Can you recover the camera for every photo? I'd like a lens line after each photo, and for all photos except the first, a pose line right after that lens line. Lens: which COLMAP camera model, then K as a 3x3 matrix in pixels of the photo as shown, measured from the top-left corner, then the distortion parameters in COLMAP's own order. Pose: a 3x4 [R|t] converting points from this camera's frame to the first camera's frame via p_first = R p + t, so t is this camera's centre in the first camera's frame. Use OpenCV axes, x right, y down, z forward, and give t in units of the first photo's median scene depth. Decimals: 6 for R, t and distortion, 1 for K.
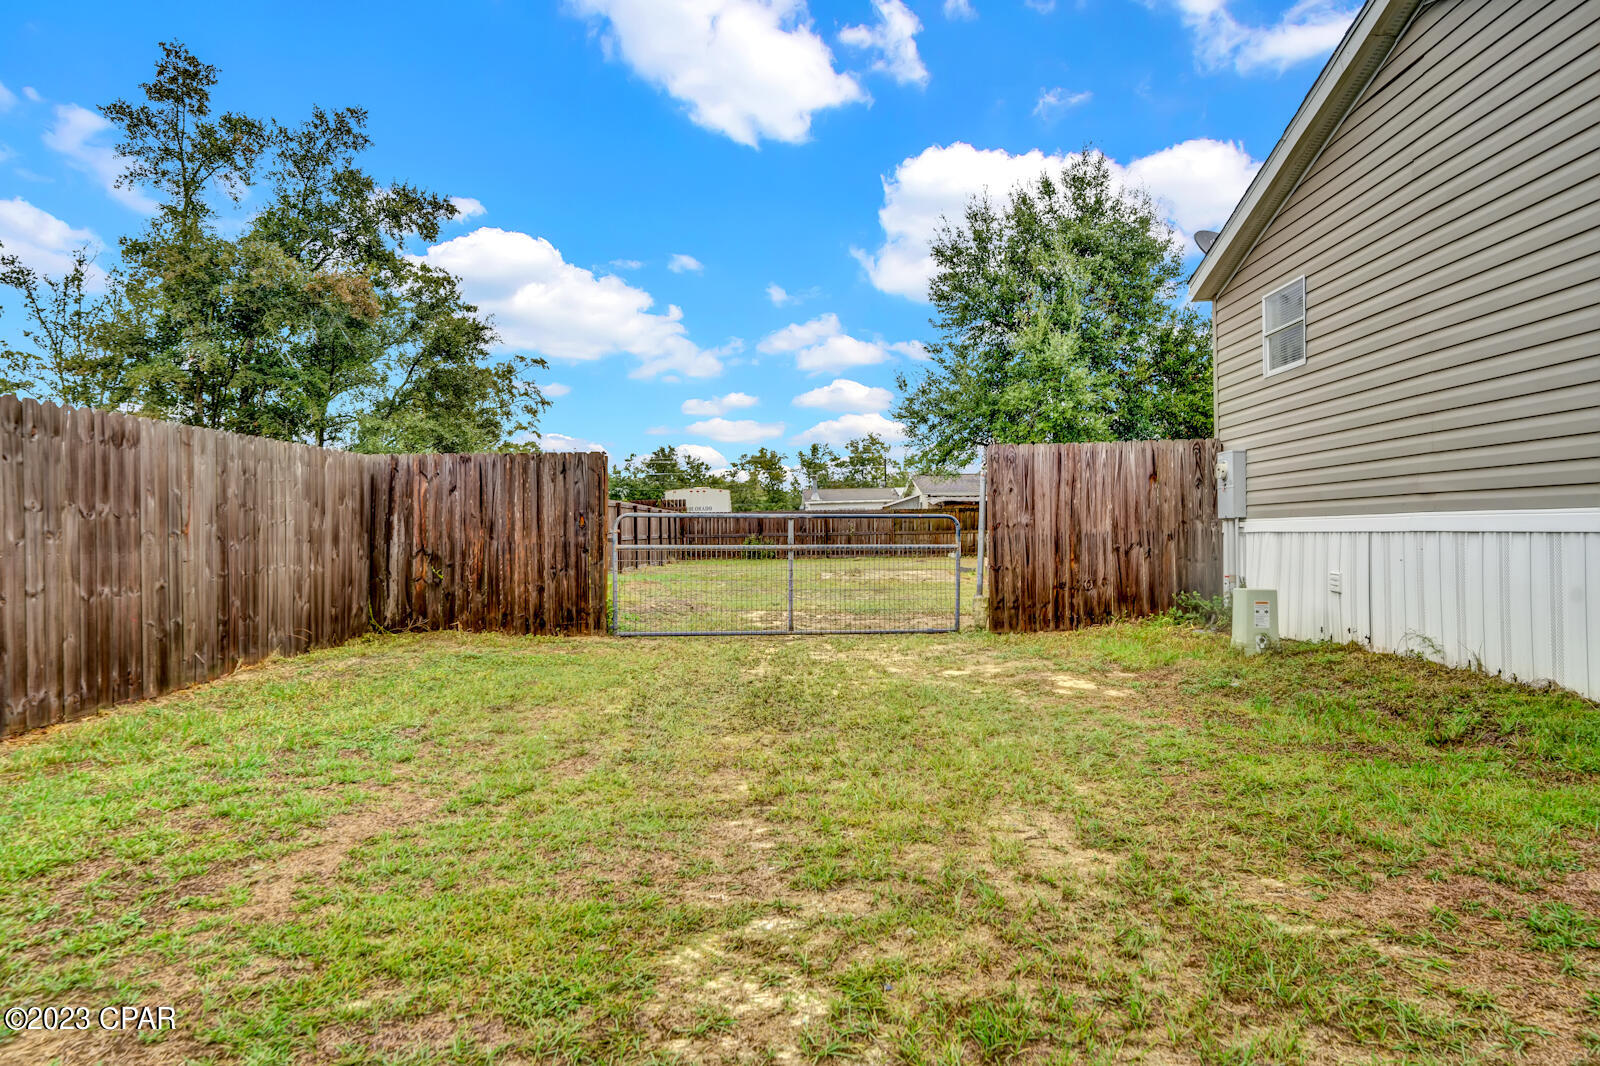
lens RADIAL K [[1042.6, 0, 766.4], [0, 1042.6, 511.3], [0, 0, 1]] dist [0.024989, -0.000021]
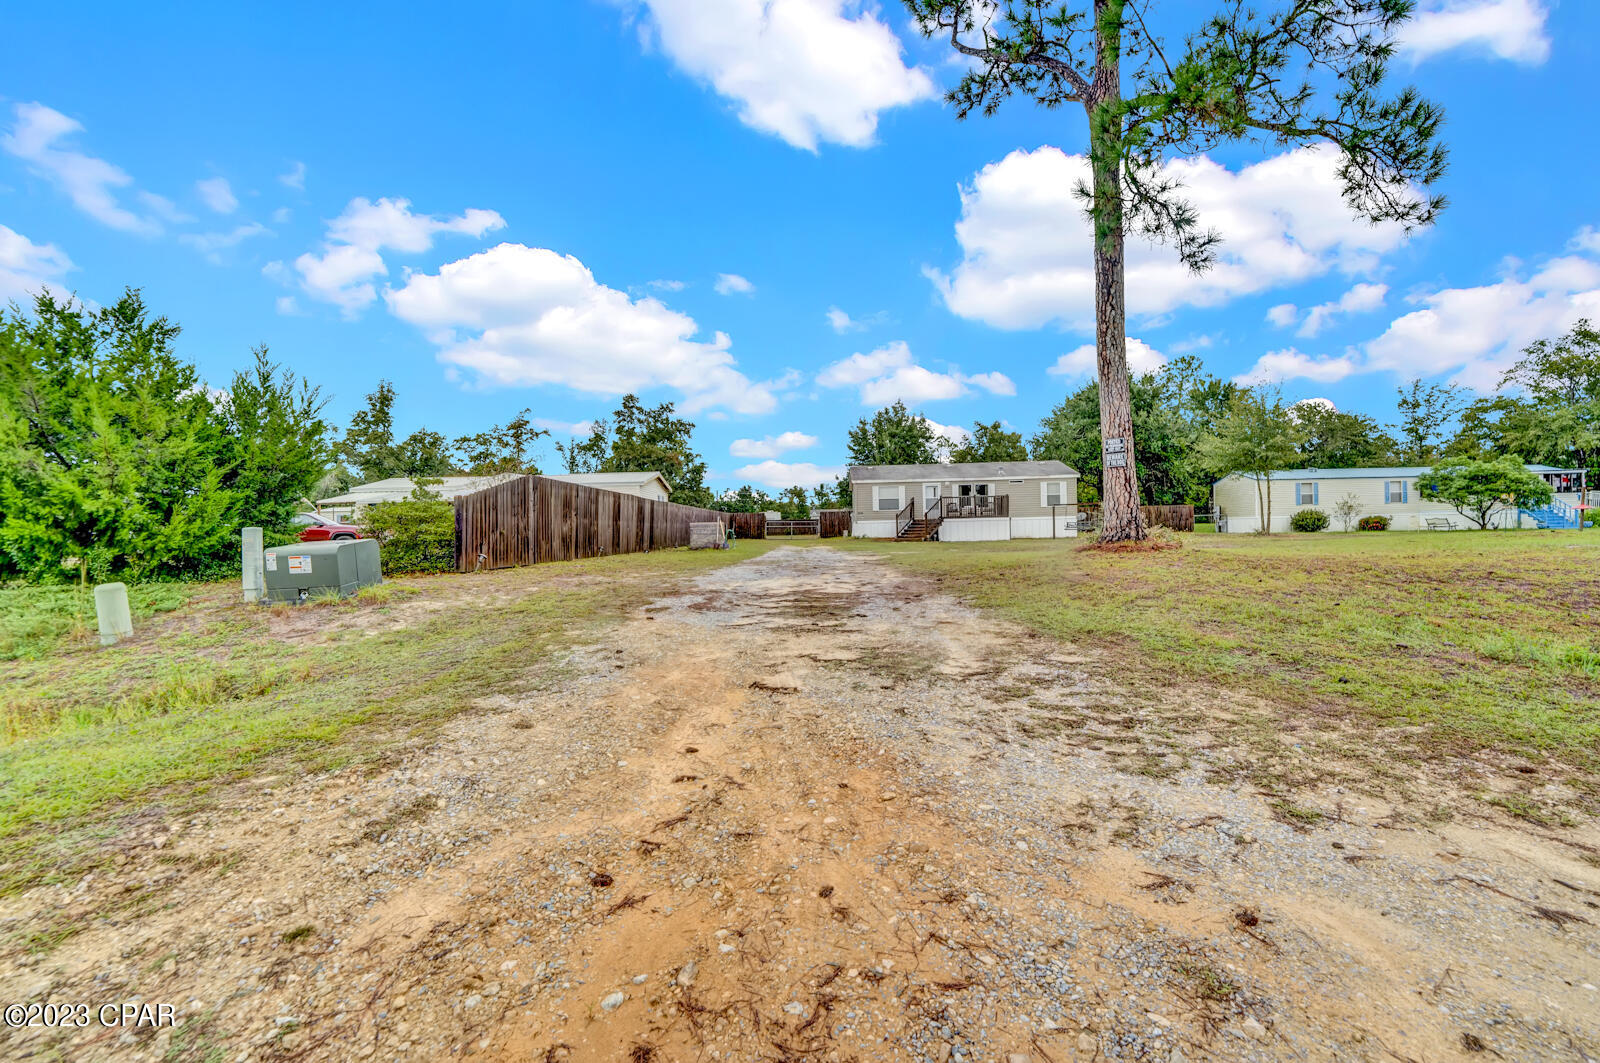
lens RADIAL K [[651.2, 0, 785.1], [0, 651.2, 527.3], [0, 0, 1]] dist [-0.028626, 0.003296]
pose [[0.999727, -0.003290, -0.023142, 0.027978], [0.003658, 0.999867, 0.015897, -0.011138], [0.023087, -0.015977, 0.999606, -1.239503]]
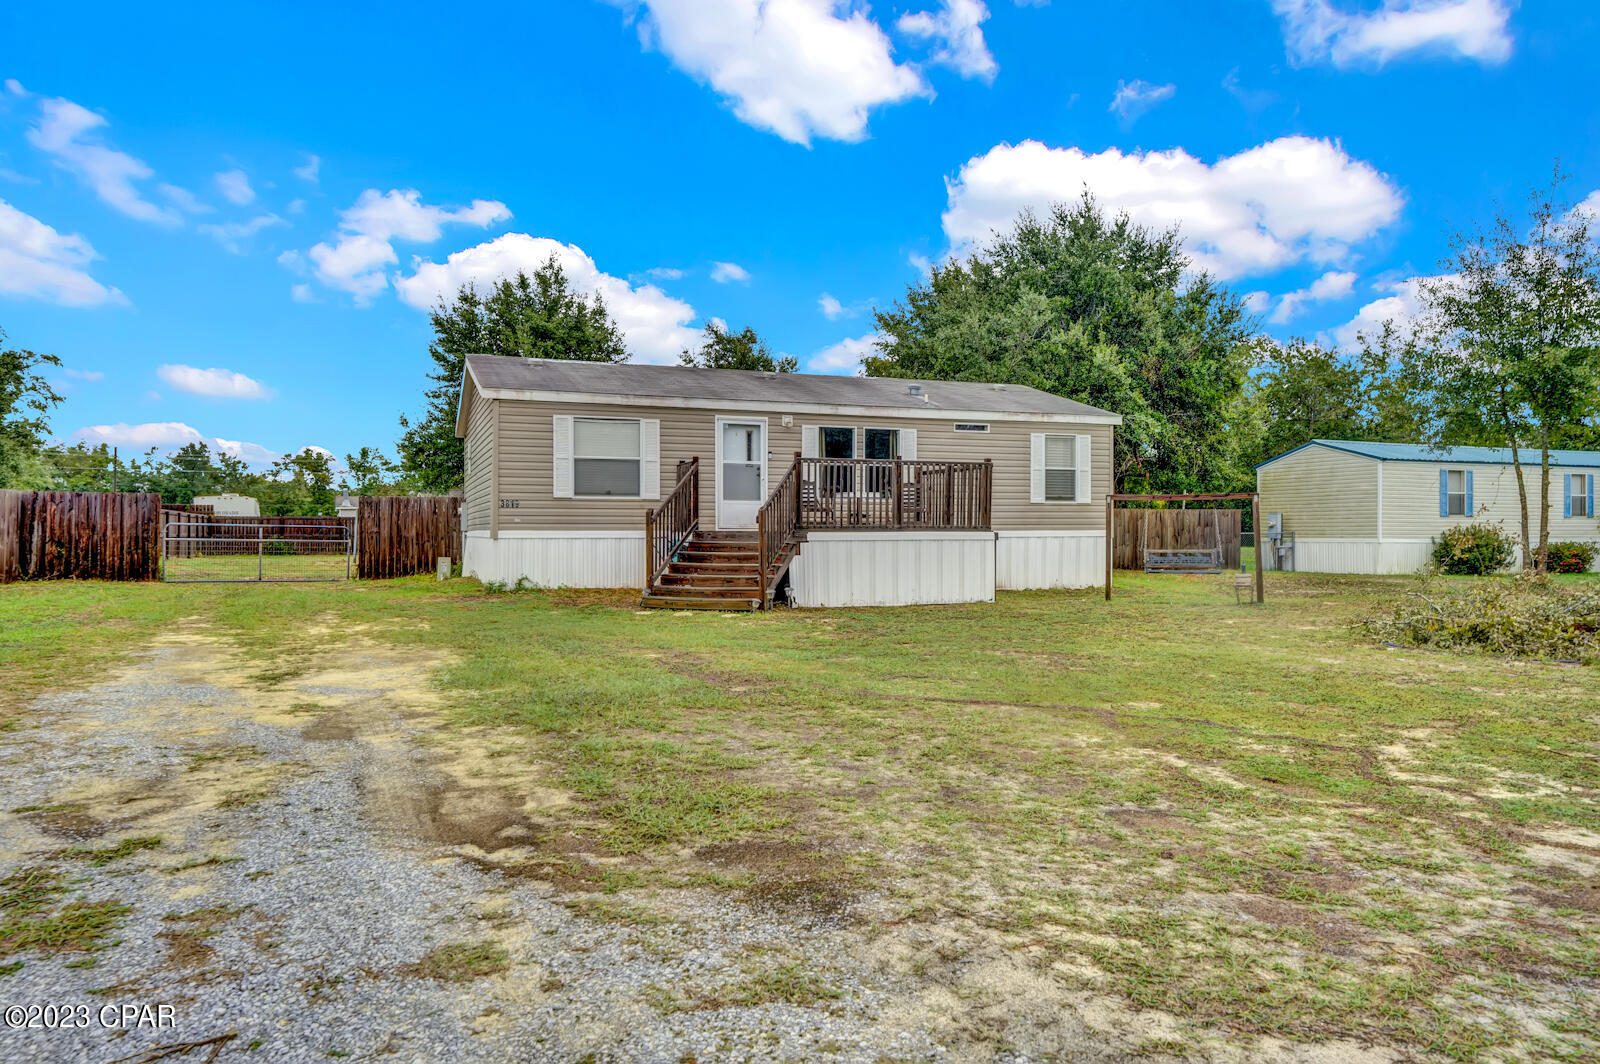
lens RADIAL K [[1038.7, 0, 776.2], [0, 1038.7, 525.7], [0, 0, 1]] dist [0.018150, -0.000827]
pose [[0.916284, 0.020152, 0.400023, 0.051428], [-0.023776, 0.999709, 0.004098, -0.011226], [-0.399824, -0.013266, 0.916496, -0.519257]]
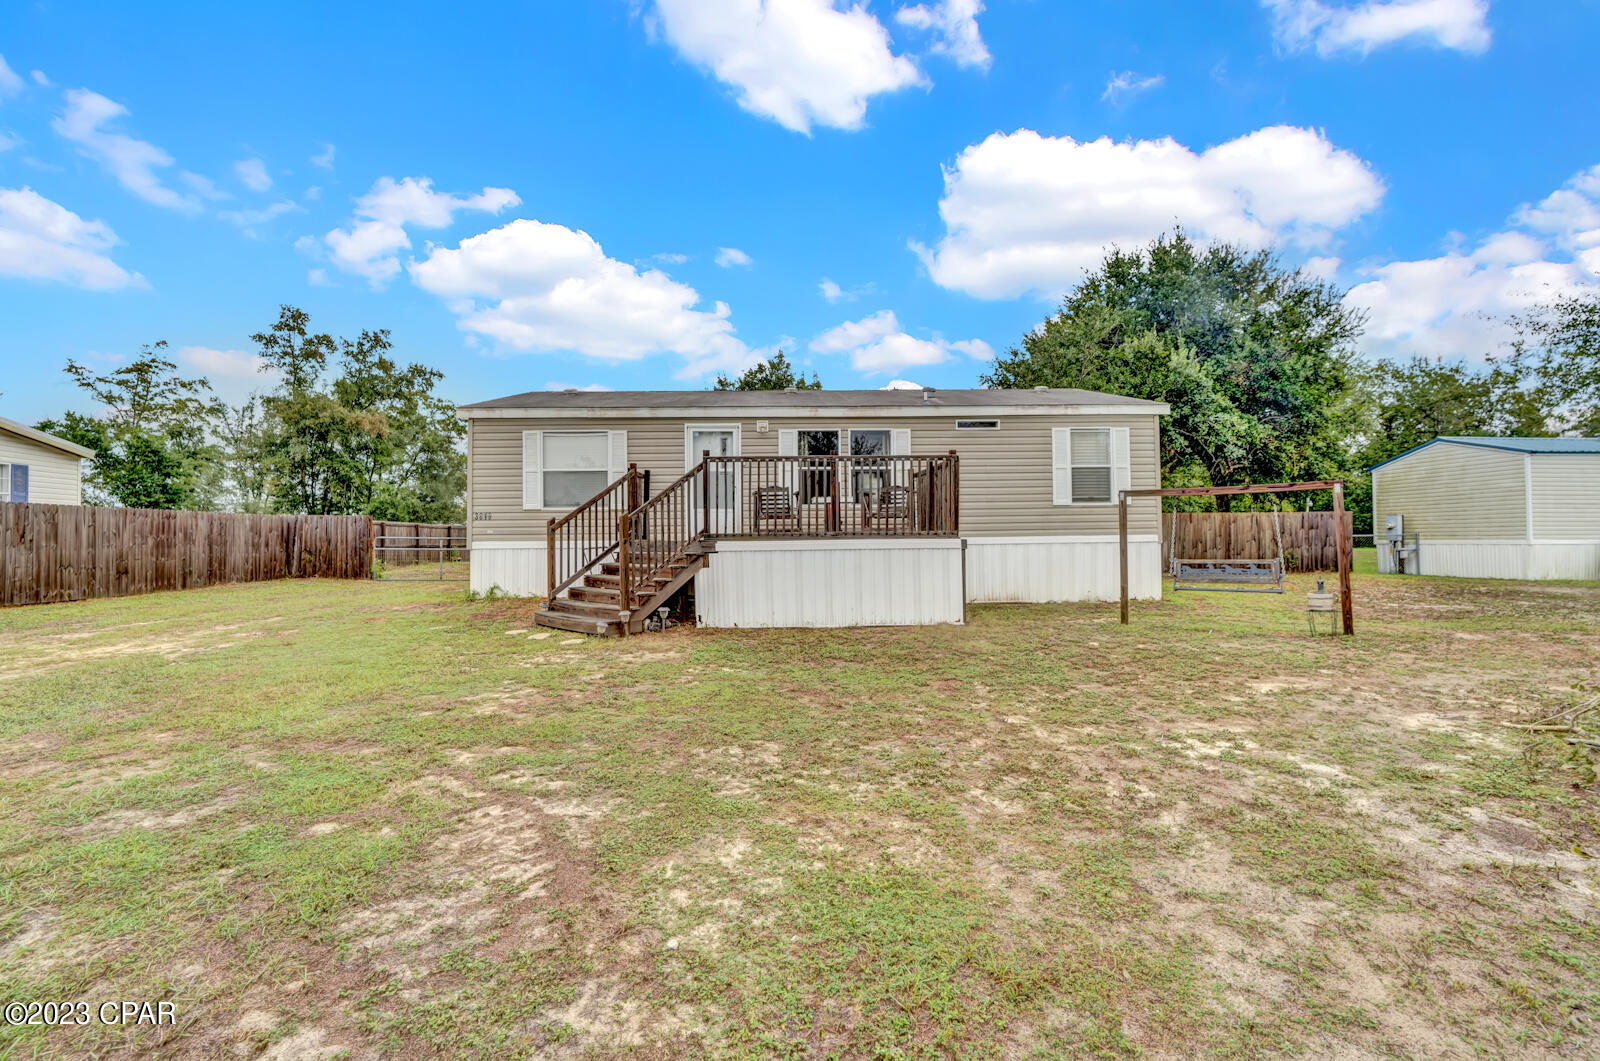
lens RADIAL K [[653.4, 0, 782.7], [0, 653.4, 522.7], [0, 0, 1]] dist [-0.041104, 0.007091]
pose [[0.997132, 0.010401, 0.074964, 0.311974], [-0.009805, 0.999917, -0.008316, -0.012491], [-0.075044, 0.007558, 0.997152, -0.310898]]
